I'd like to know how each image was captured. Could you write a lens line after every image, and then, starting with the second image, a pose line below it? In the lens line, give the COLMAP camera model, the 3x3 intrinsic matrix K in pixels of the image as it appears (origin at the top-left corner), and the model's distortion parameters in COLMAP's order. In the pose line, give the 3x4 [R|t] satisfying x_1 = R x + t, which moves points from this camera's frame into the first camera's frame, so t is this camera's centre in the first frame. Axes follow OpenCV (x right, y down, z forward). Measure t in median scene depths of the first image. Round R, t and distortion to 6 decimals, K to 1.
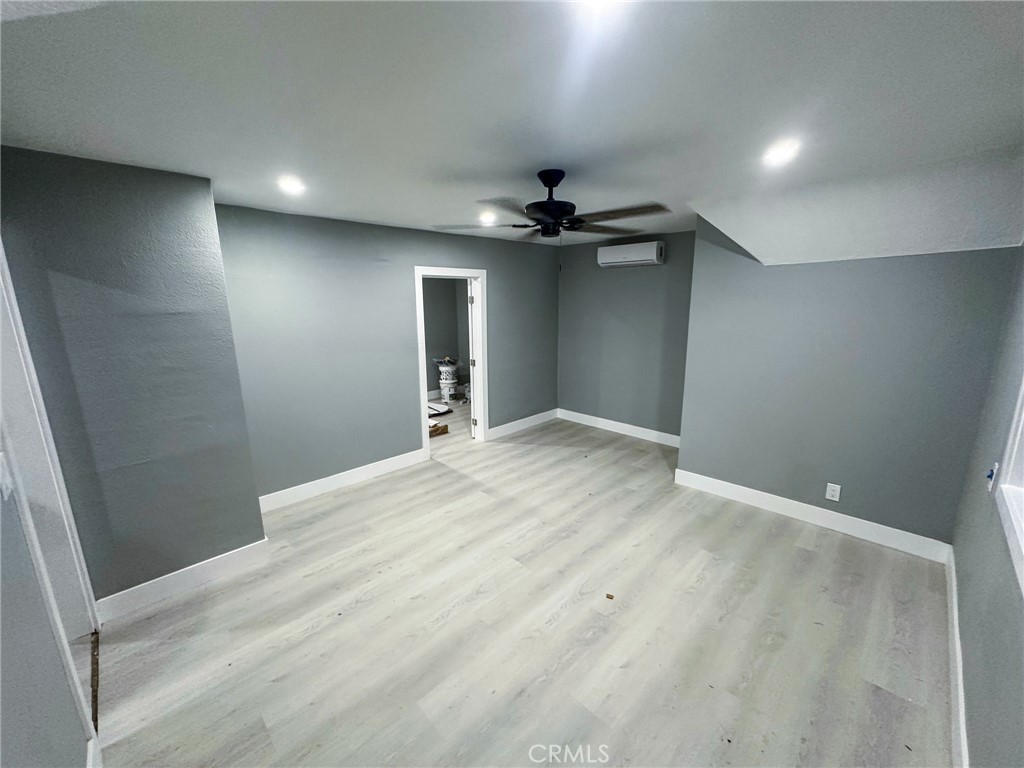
lens RADIAL K [[409.8, 0, 512.0], [0, 409.8, 384.0], [0, 0, 1]] dist [-0.004916, -0.000103]
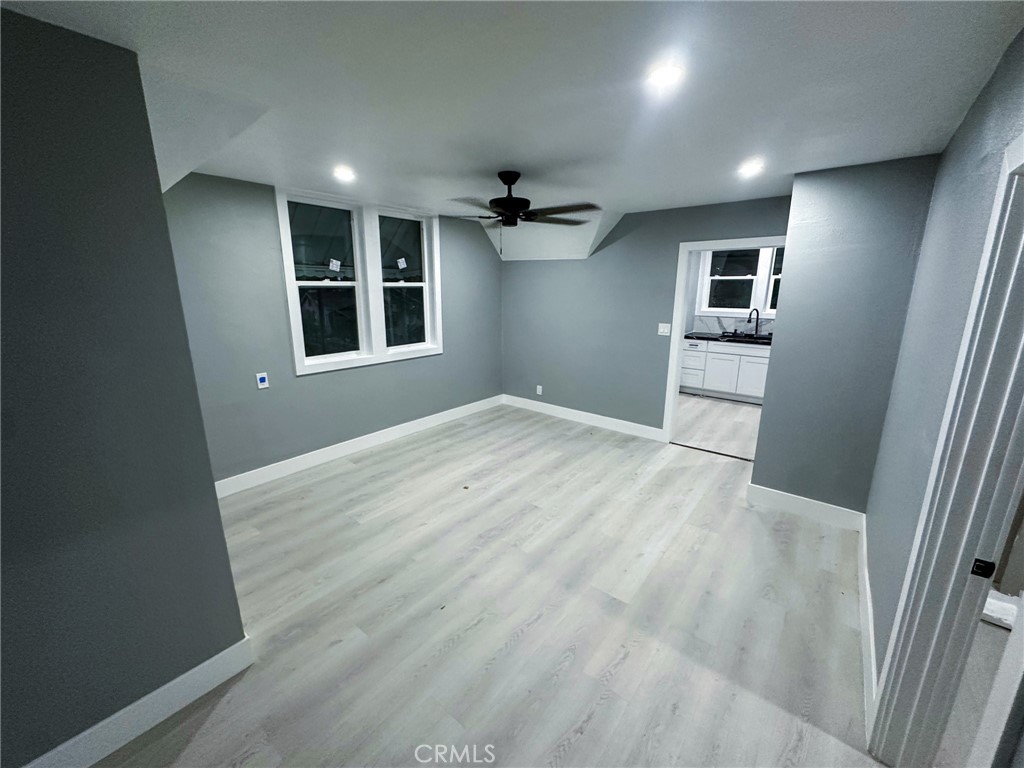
lens RADIAL K [[409.8, 0, 512.0], [0, 409.8, 384.0], [0, 0, 1]] dist [-0.004916, -0.000103]
pose [[-0.993708, 0.036278, -0.105960, 0.181573], [-0.013786, 0.899272, 0.437172, -0.365614], [0.111147, 0.435882, -0.893114, 1.785215]]
